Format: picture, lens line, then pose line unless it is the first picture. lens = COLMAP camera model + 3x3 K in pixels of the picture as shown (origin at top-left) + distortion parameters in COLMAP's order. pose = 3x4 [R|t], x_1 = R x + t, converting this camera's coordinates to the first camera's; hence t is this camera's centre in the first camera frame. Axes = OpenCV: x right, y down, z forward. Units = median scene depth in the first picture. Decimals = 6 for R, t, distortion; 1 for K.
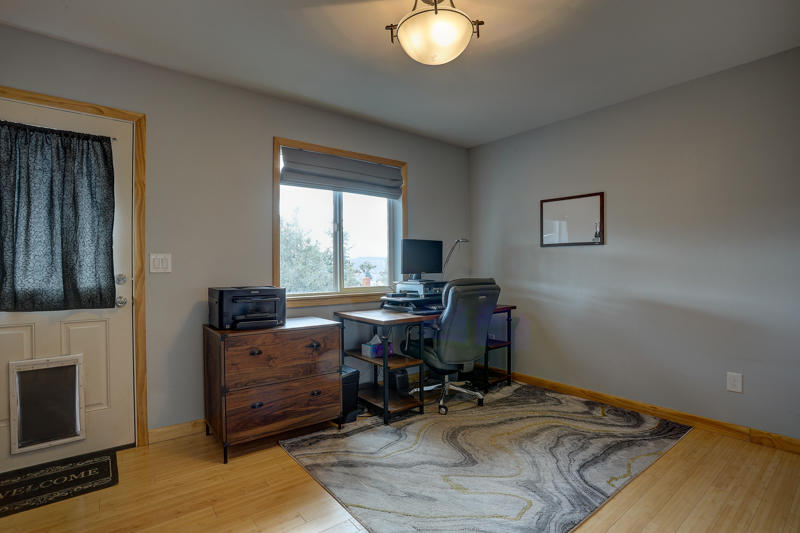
lens RADIAL K [[384.3, 0, 405.1], [0, 384.3, 267.3], [0, 0, 1]] dist [-0.022584, 0.000707]
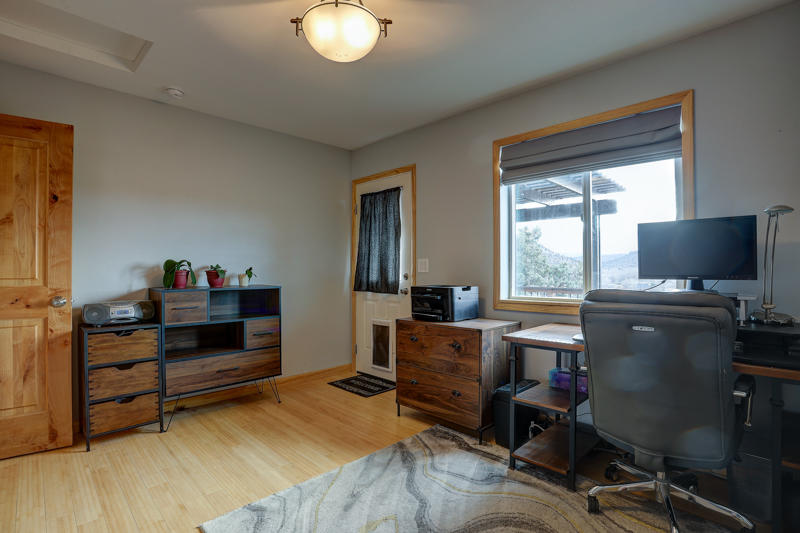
lens RADIAL K [[384.3, 0, 404.0], [0, 384.3, 269.3], [0, 0, 1]] dist [-0.022584, 0.000707]
pose [[0.151570, 0.003851, -0.988439, 0.749643], [0.003003, 0.999986, 0.004356, -0.003692], [0.988442, -0.003628, 0.151557, 0.715381]]
